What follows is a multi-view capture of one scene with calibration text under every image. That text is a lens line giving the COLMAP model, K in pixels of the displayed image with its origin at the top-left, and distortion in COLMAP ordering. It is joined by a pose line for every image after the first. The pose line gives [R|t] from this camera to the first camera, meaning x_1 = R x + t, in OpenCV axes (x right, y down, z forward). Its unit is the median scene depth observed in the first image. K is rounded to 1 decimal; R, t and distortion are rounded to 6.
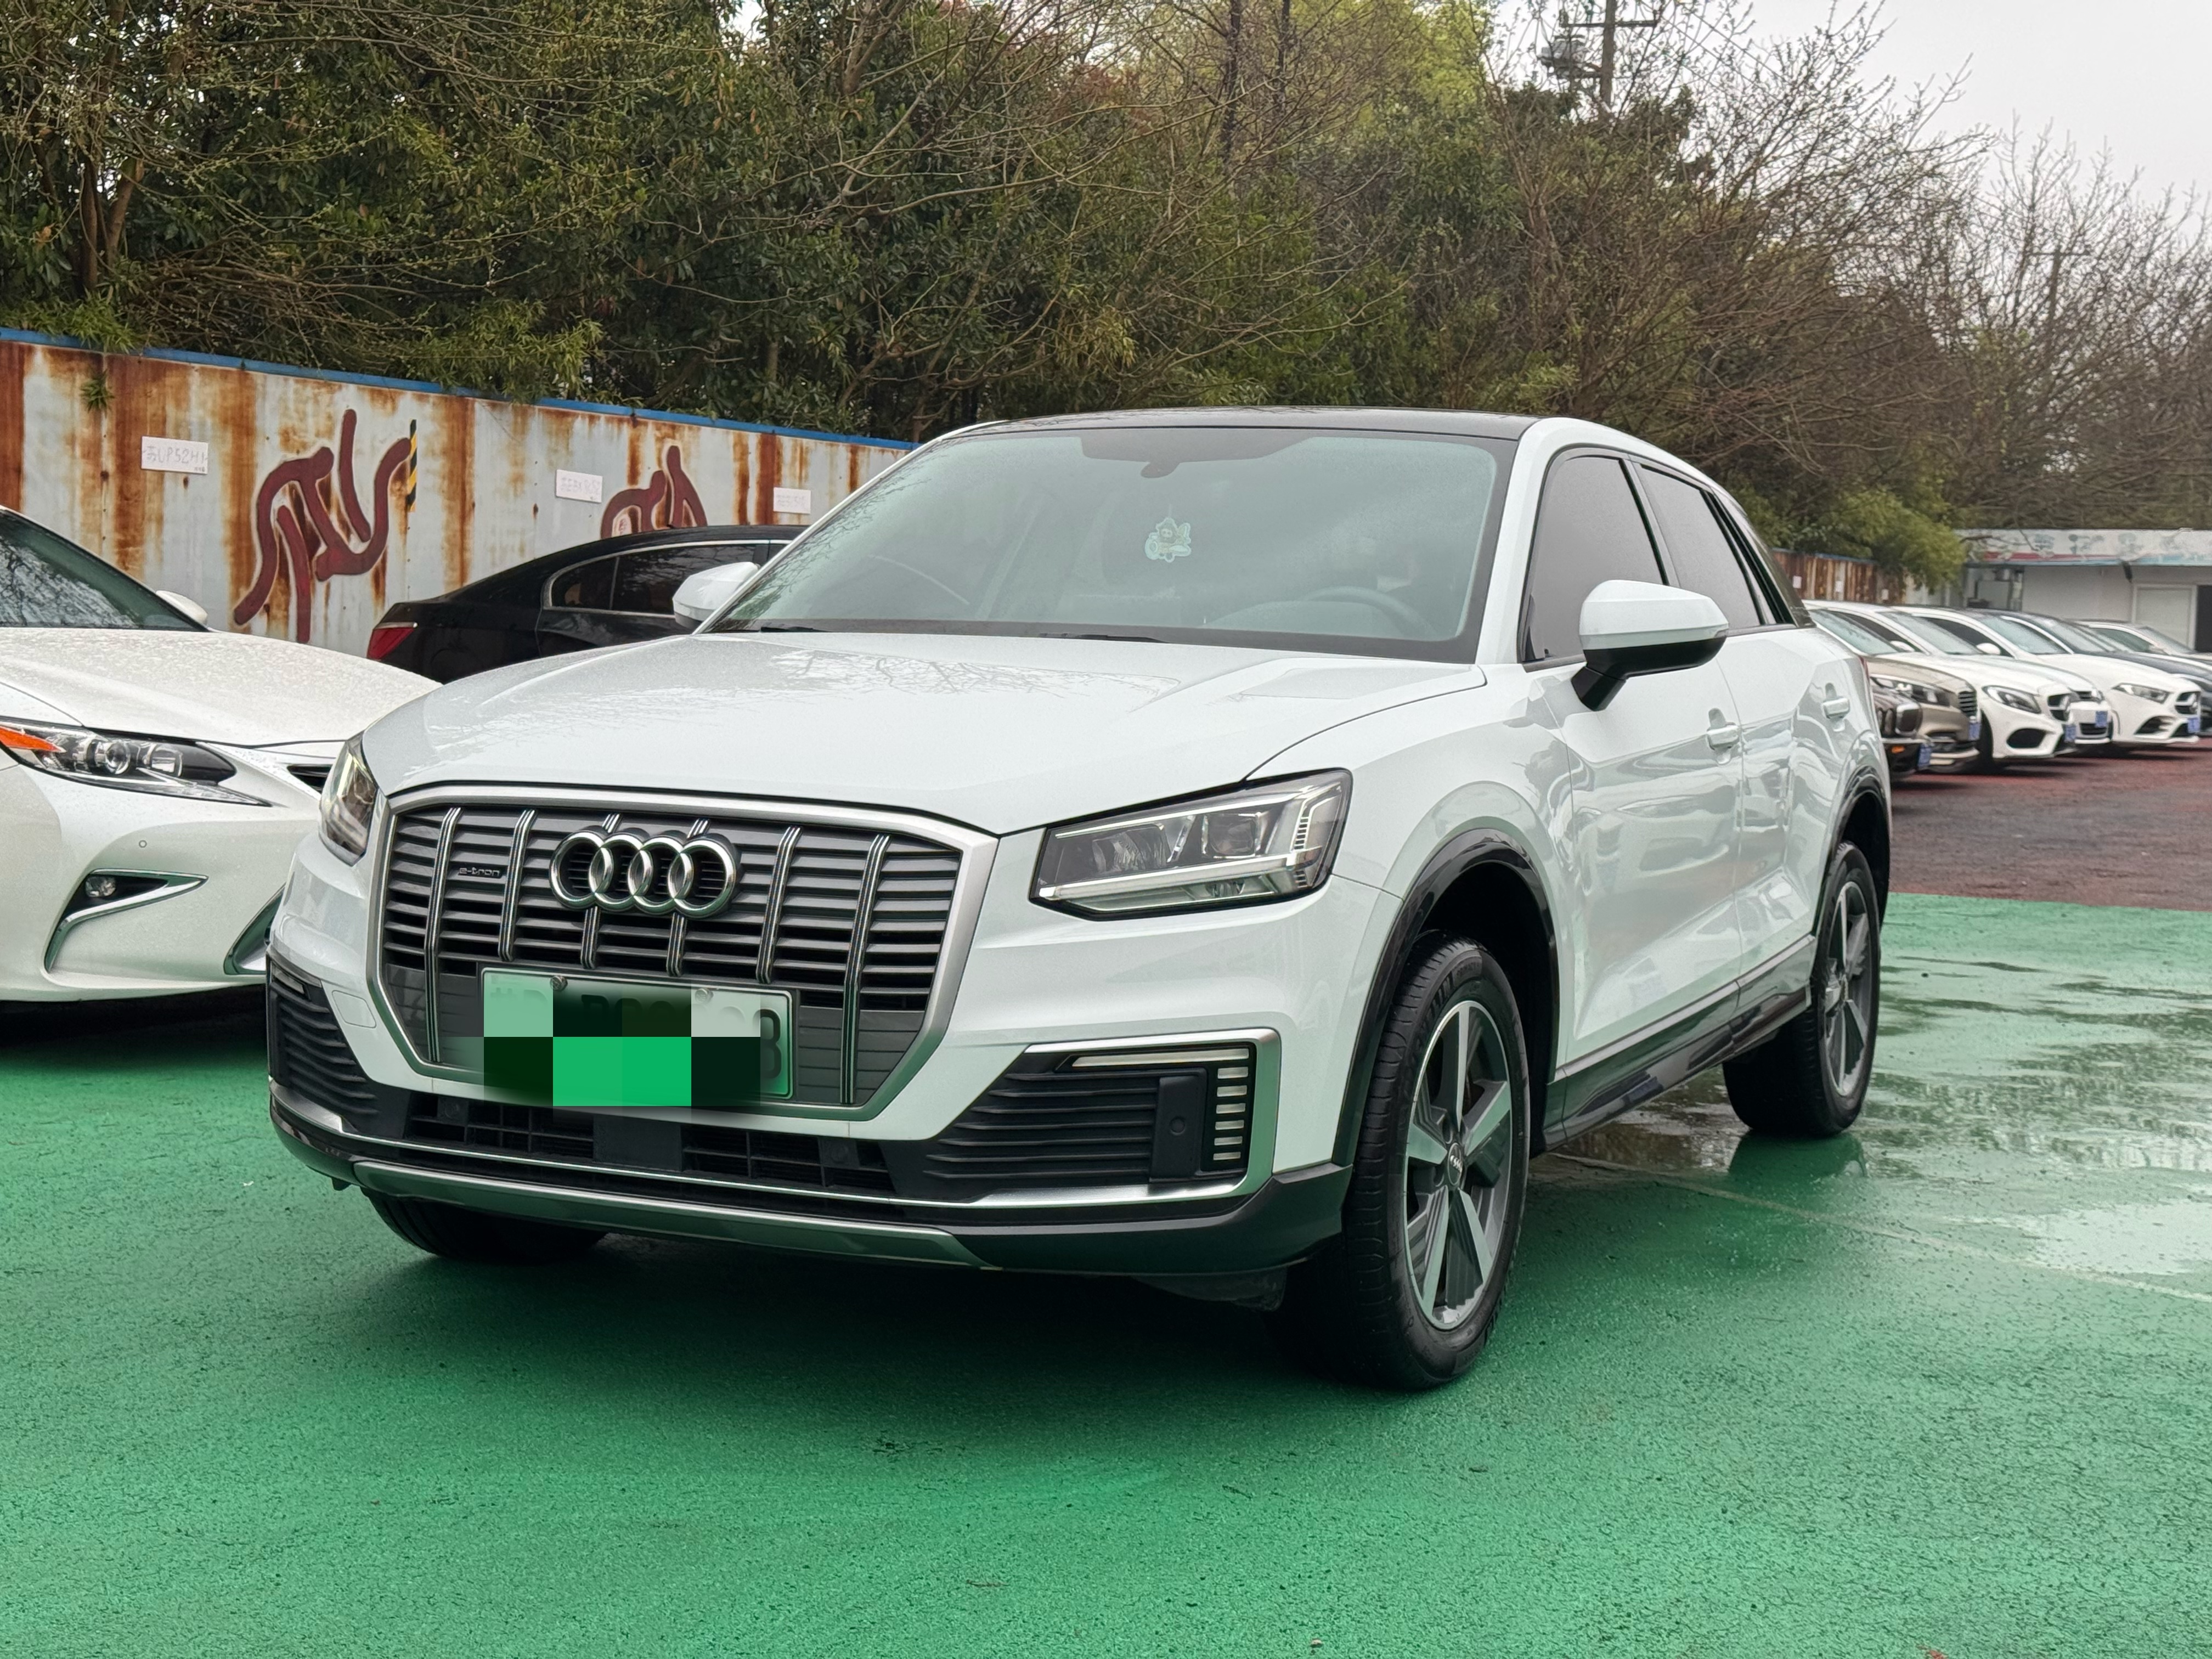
lens RADIAL K [[3099.8, 0, 1123.3], [0, 3099.8, 824.5], [0, 0, 1]] dist [0.128411, 0.000000]
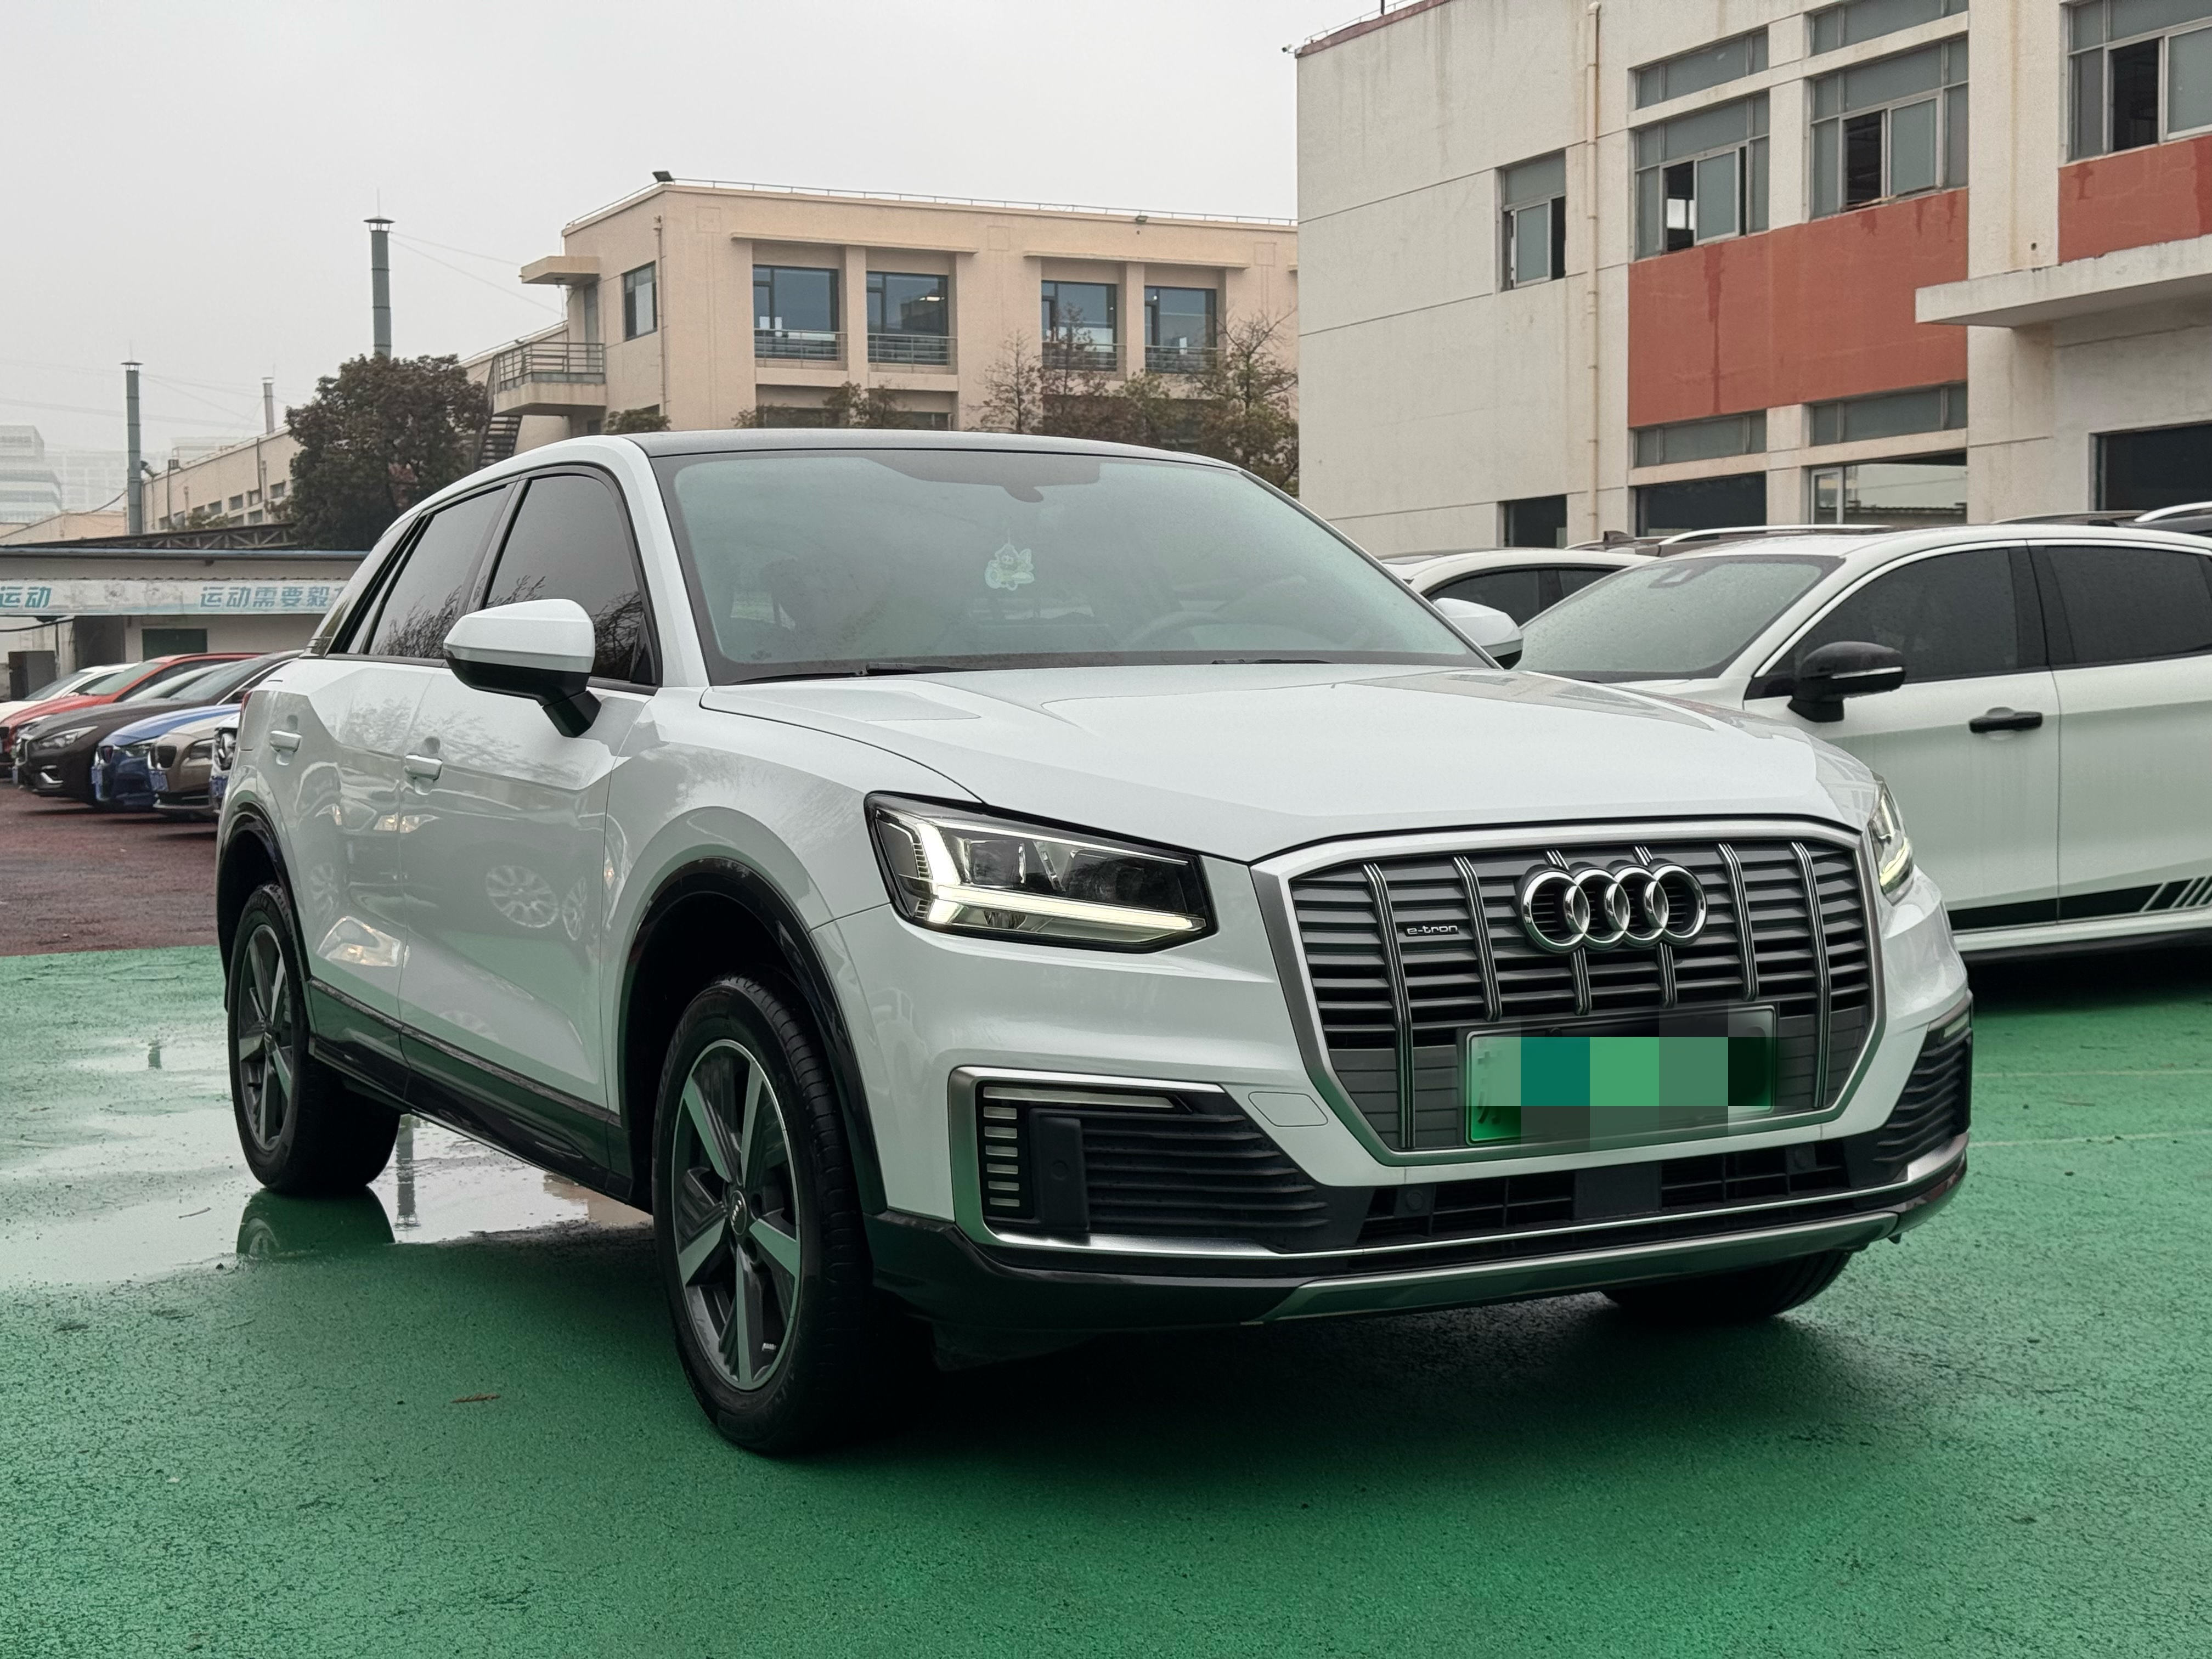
lens RADIAL K [[3099.8, 0, 1105.3], [0, 3099.8, 840.5], [0, 0, 1]] dist [0.128411, 0.000000]
pose [[0.594850, -0.080058, 0.799840, -1.010003], [0.088473, 0.995503, 0.033844, -0.050949], [-0.798953, 0.050632, 0.599259, 0.553186]]
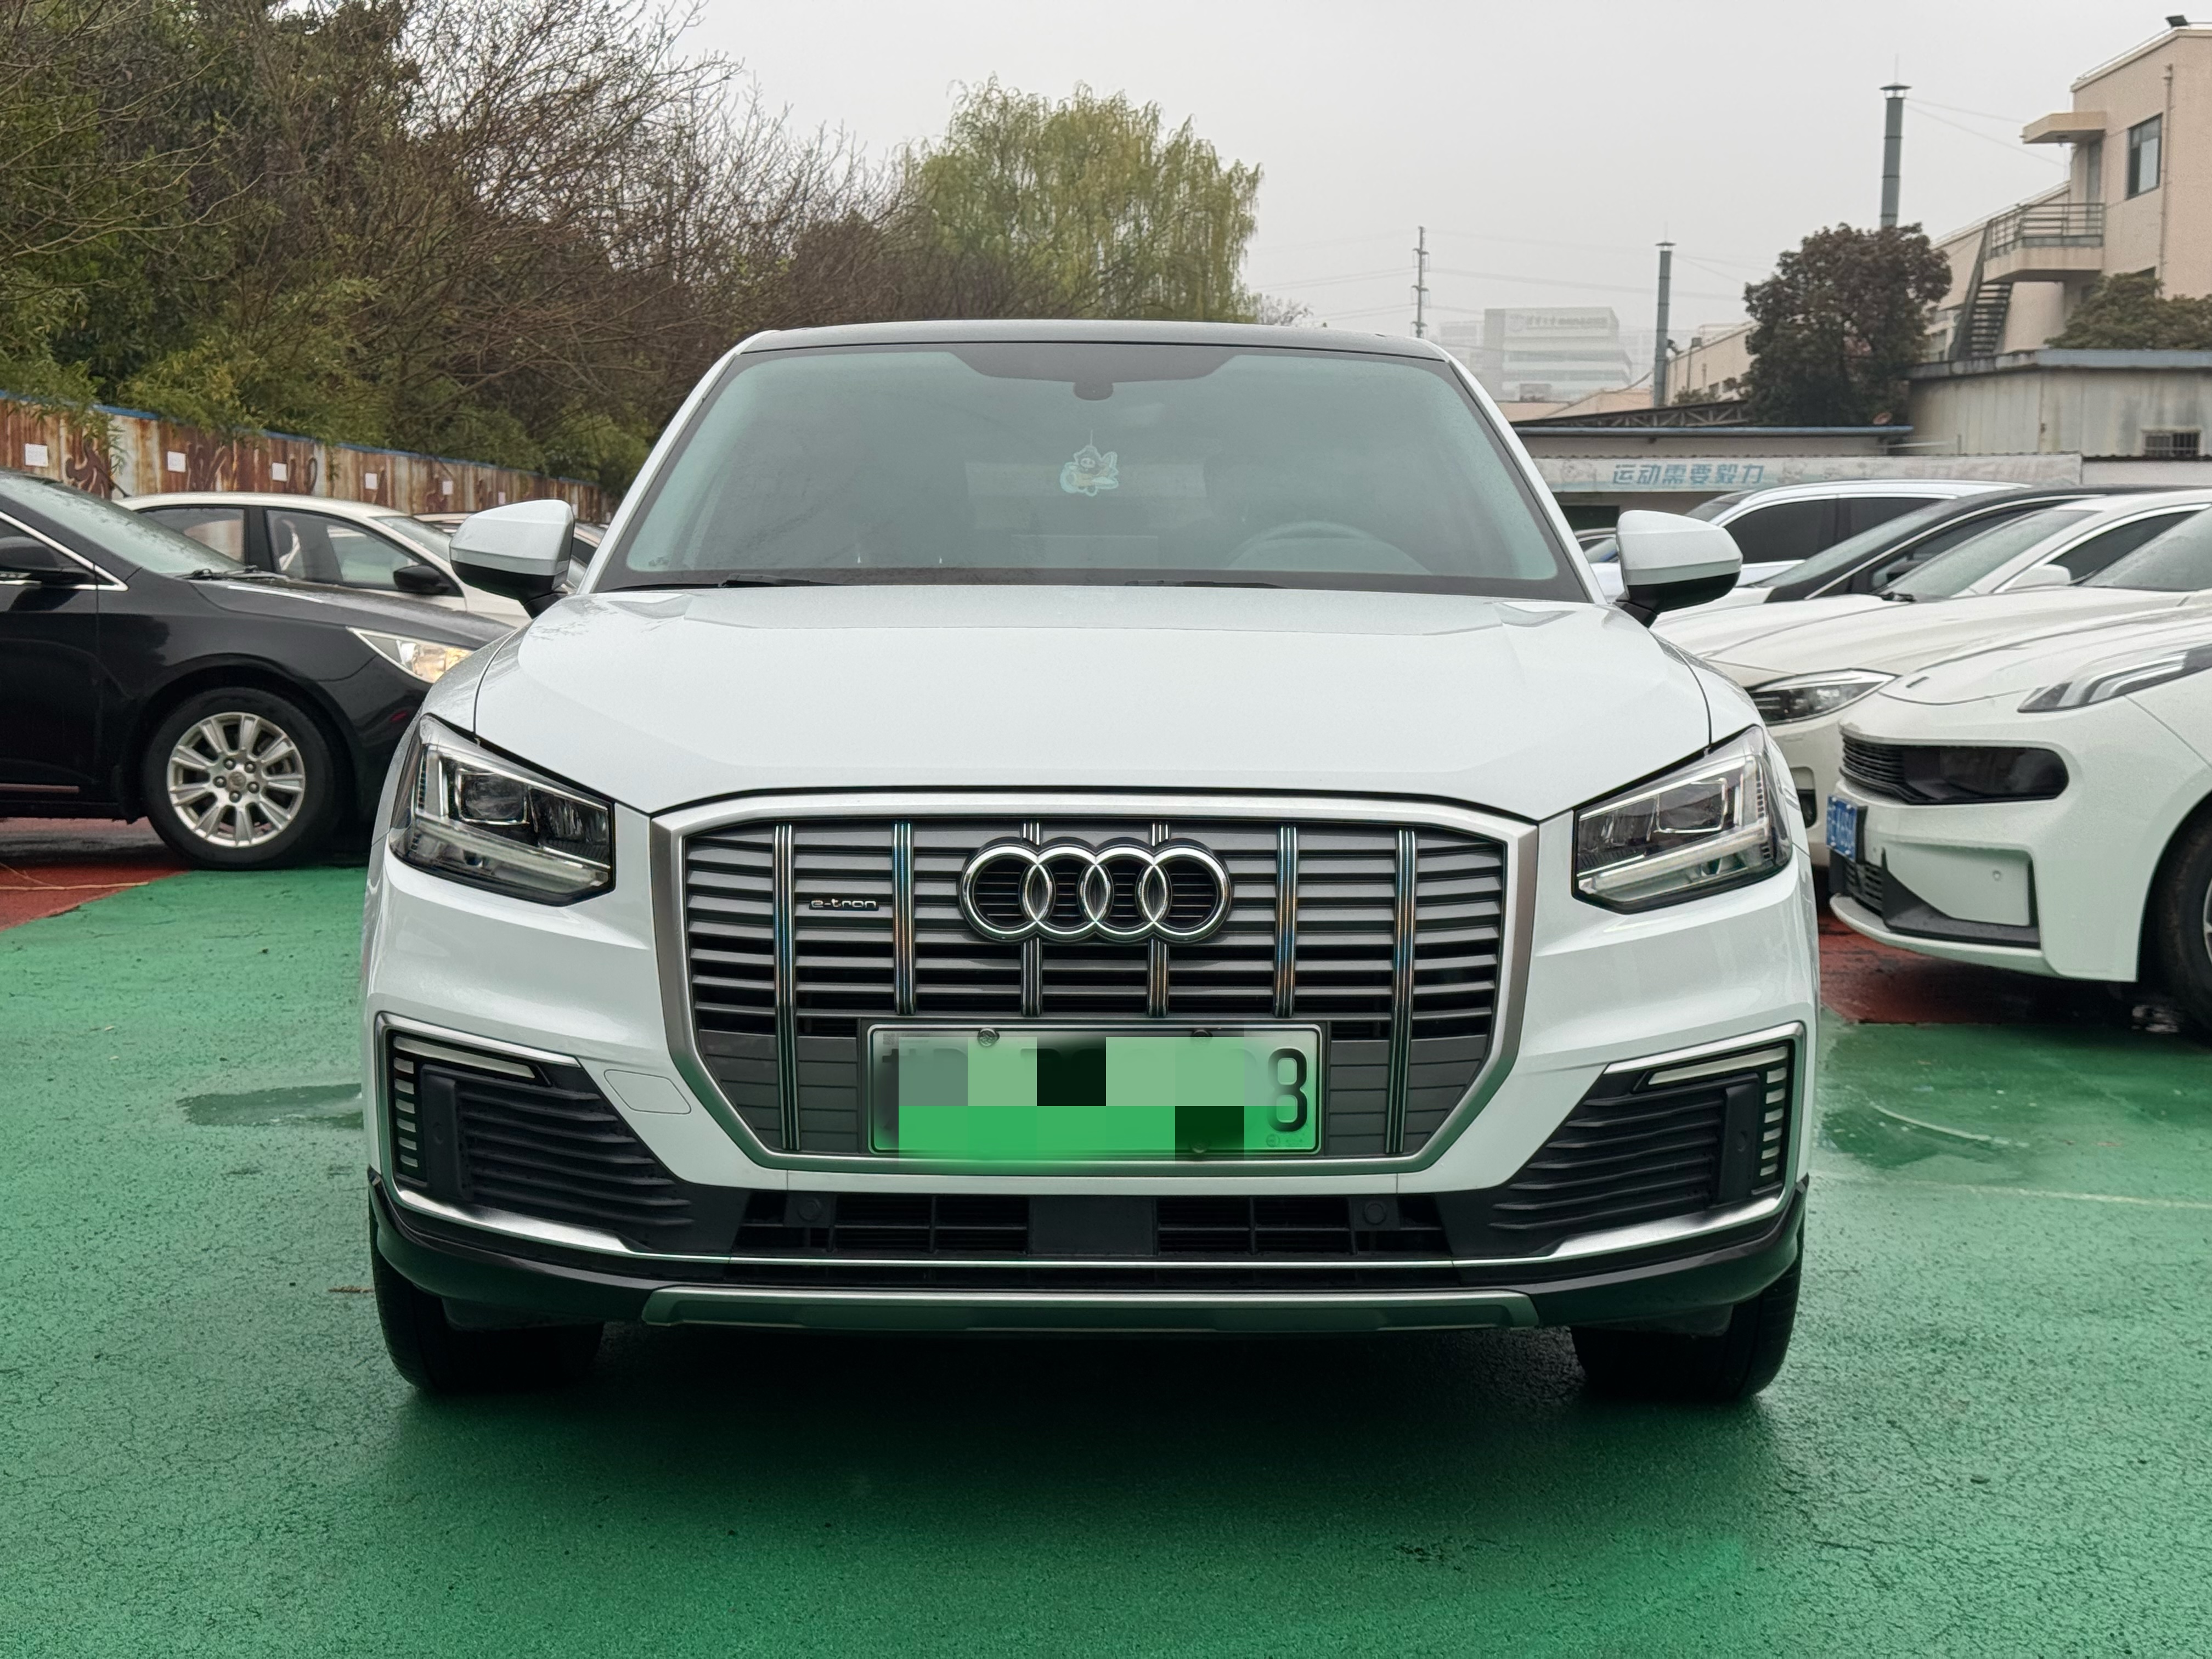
lens RADIAL K [[3099.8, 0, 1119.3], [0, 3099.8, 828.3], [0, 0, 1]] dist [0.128411, 0.000000]
pose [[0.900390, -0.057677, 0.431243, -0.495680], [0.046397, 0.998251, 0.036641, -0.030323], [-0.432602, -0.012983, 0.901491, 0.272968]]
